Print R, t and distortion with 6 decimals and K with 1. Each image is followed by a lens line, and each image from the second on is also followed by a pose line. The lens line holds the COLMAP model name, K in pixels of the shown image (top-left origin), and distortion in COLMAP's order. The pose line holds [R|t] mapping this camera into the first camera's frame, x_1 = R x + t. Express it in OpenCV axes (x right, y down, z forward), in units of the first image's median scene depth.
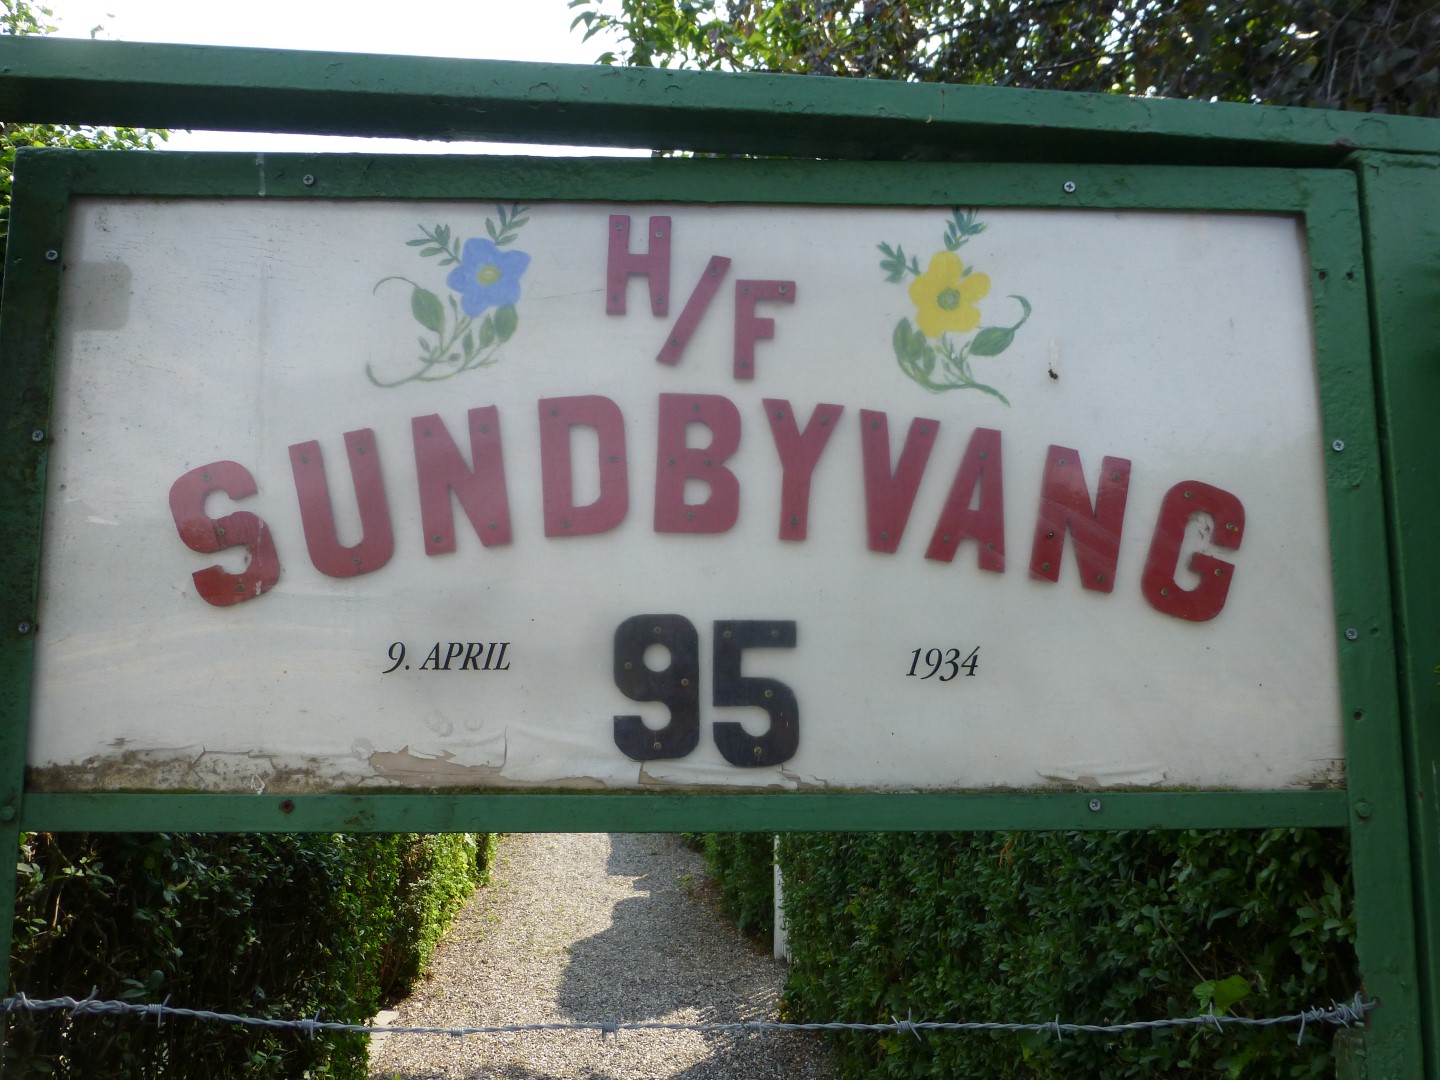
lens RADIAL K [[1029.4, 0, 719.0], [0, 1029.4, 539.9], [0, 0, 1]] dist [0.016256, -0.001518]
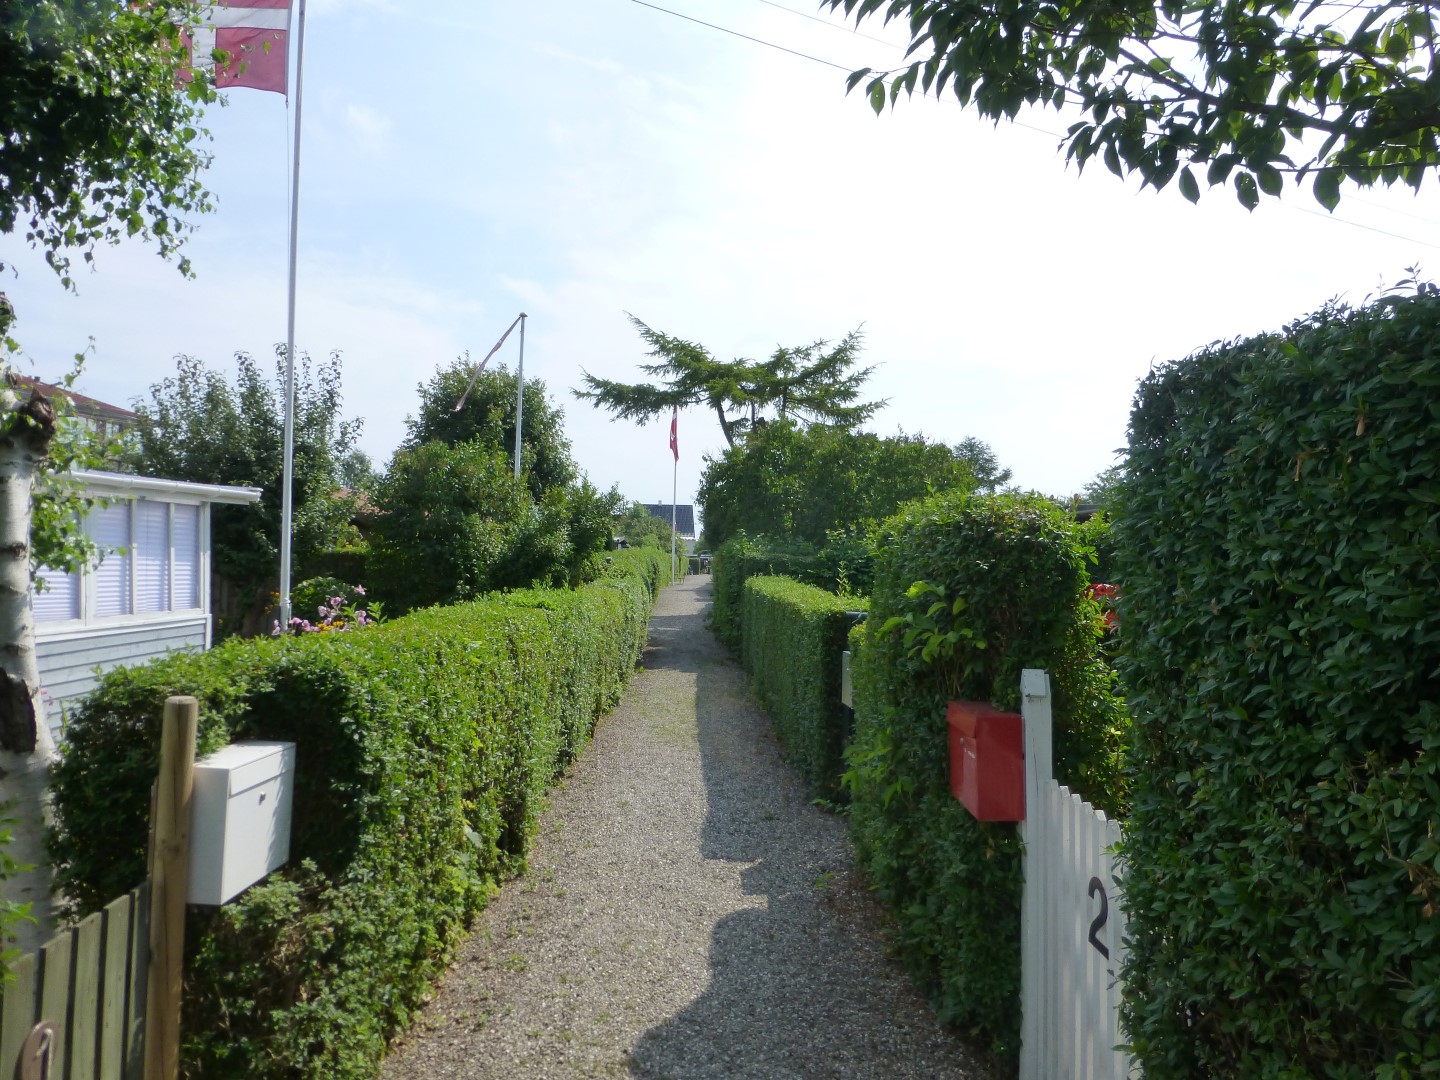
lens RADIAL K [[1029.4, 0, 720.2], [0, 1029.4, 542.9], [0, 0, 1]] dist [0.016256, -0.001518]
pose [[0.995911, -0.004944, -0.090202, -0.038333], [0.014880, 0.993840, 0.109820, 0.051353], [0.089103, -0.110713, 0.989850, 0.393622]]
